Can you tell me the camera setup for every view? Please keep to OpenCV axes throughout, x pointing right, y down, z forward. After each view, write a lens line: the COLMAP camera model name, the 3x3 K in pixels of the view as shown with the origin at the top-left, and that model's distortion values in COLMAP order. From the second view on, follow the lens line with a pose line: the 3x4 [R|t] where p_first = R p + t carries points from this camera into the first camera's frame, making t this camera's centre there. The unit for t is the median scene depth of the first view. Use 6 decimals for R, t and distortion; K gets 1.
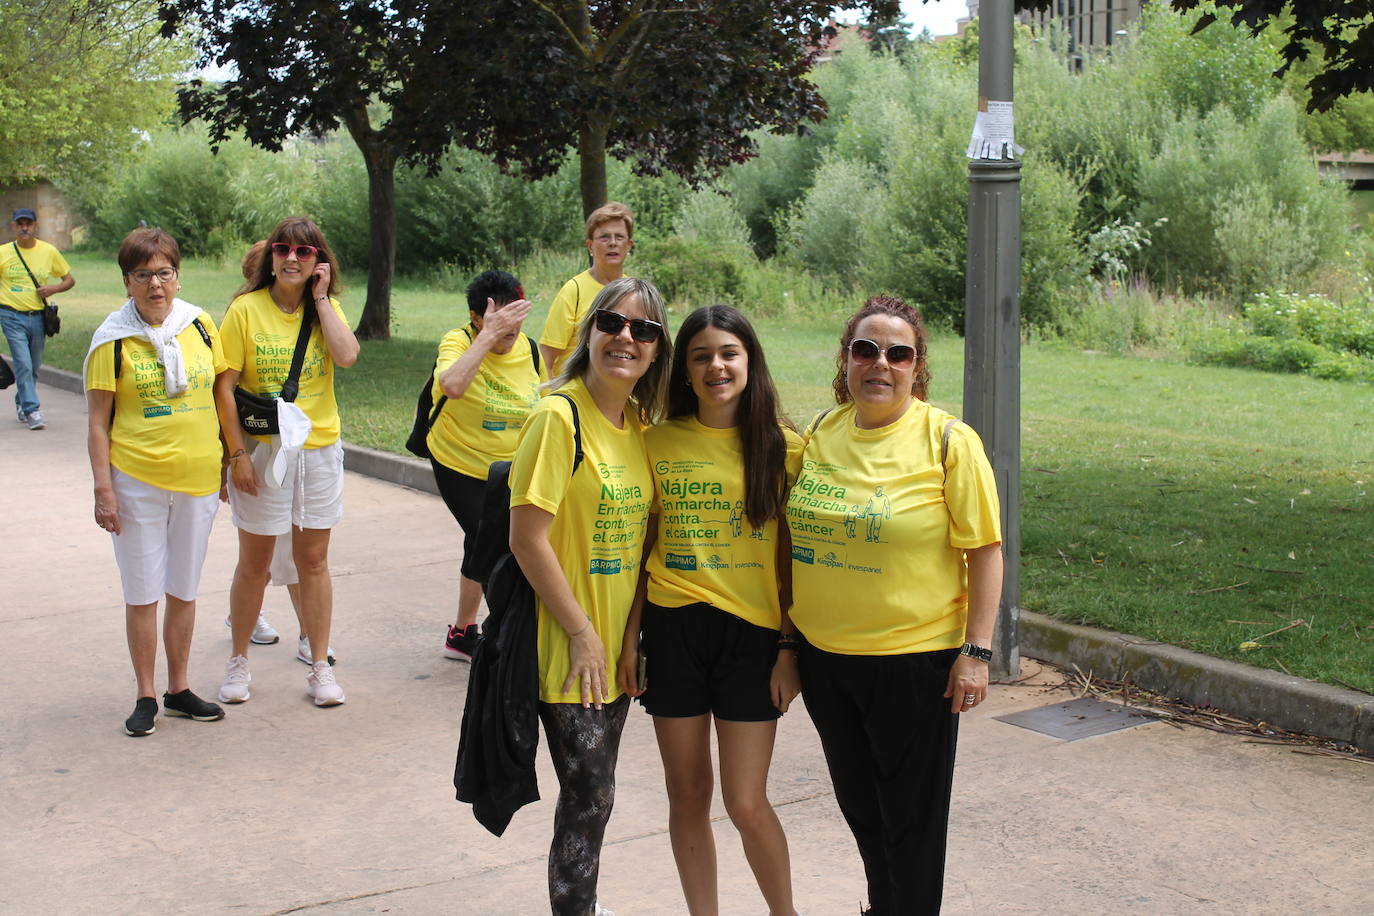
lens RADIAL K [[2415.9, 0, 687.0], [0, 2415.9, 458.0], [0, 0, 1]] dist [-0.005909, 0.119663]
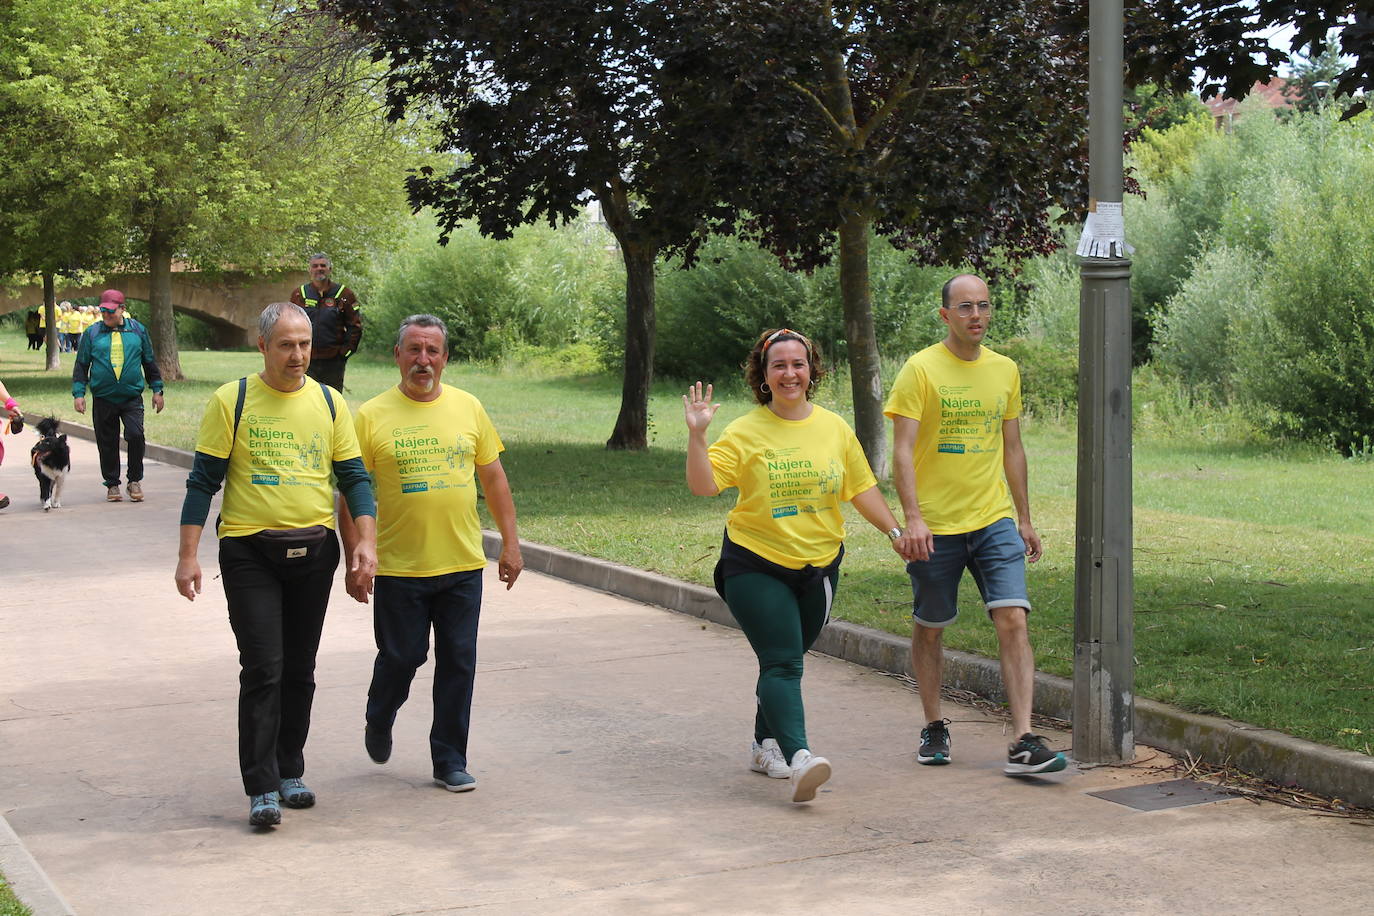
lens RADIAL K [[3336.2, 0, 687.0], [0, 3336.2, 458.0], [0, 0, 1]] dist [0.058829, 0.509338]
pose [[0.986891, 0.009330, -0.161117, 0.070943], [-0.018550, 0.998269, -0.055816, 0.017919], [0.160317, 0.058073, 0.985356, -0.169919]]
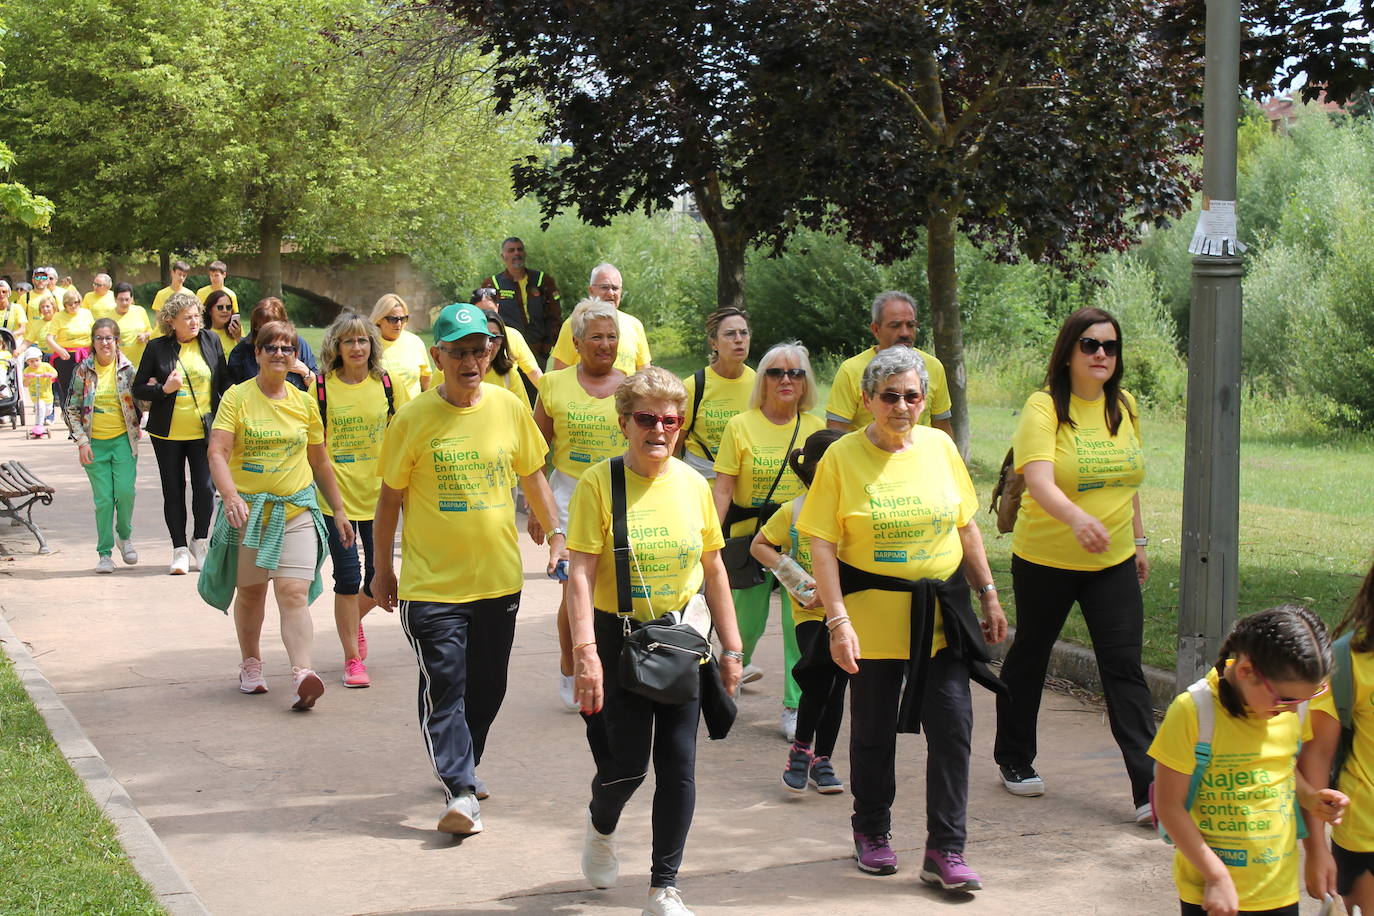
lens RADIAL K [[3294.6, 0, 712.5], [0, 3294.6, 505.7], [0, 0, 1]] dist [0.030297, 0.523912]
pose [[0.982068, 0.029728, -0.186171, 0.088620], [-0.037277, 0.998613, -0.037179, 0.023174], [0.184807, 0.043452, 0.981814, -0.209768]]
